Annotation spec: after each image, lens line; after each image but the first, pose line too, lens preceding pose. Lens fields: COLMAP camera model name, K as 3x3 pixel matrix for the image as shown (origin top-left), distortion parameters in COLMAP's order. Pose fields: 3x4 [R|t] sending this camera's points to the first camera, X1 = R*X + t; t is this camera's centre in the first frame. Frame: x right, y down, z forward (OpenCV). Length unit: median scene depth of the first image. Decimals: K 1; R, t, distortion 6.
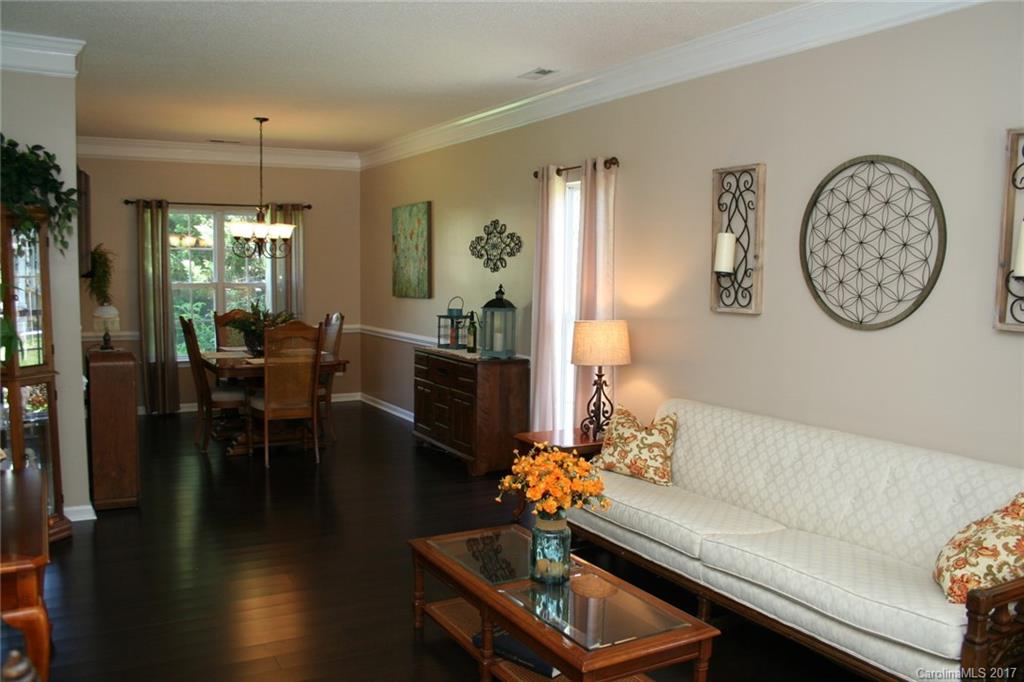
lens RADIAL K [[841.9, 0, 508.6], [0, 841.9, 340.2], [0, 0, 1]] dist [-0.120908, 0.004724]
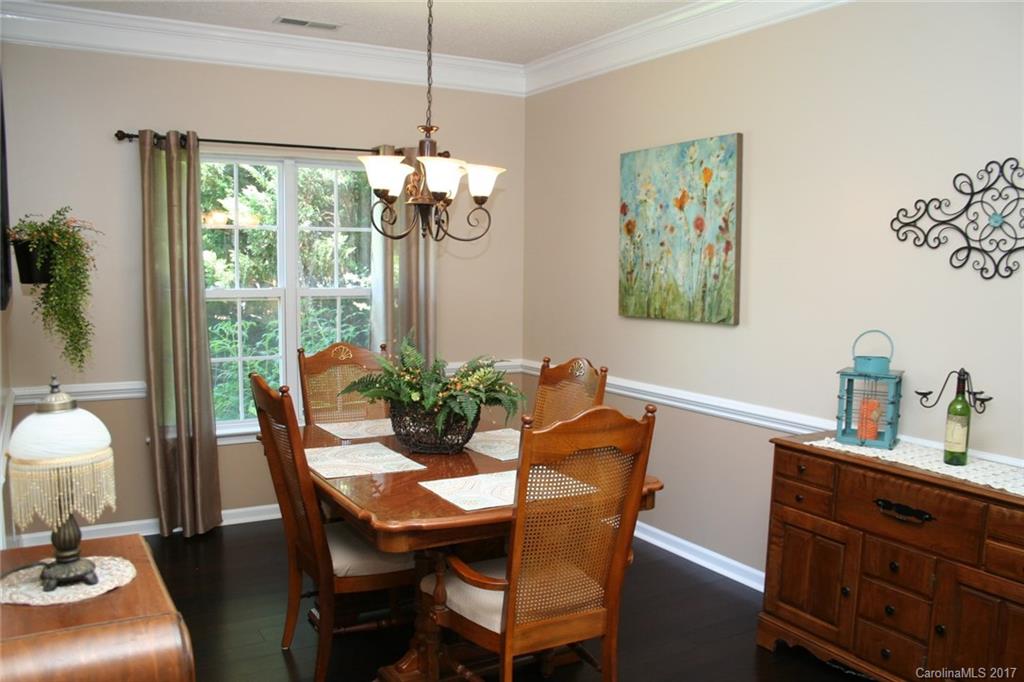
lens RADIAL K [[841.9, 0, 514.2], [0, 841.9, 350.8], [0, 0, 1]] dist [-0.120908, 0.004724]
pose [[0.999774, 0.000673, 0.021246, -0.224159], [-0.001061, 0.999832, 0.018286, -0.040495], [-0.021231, -0.018305, 0.999607, 0.467615]]
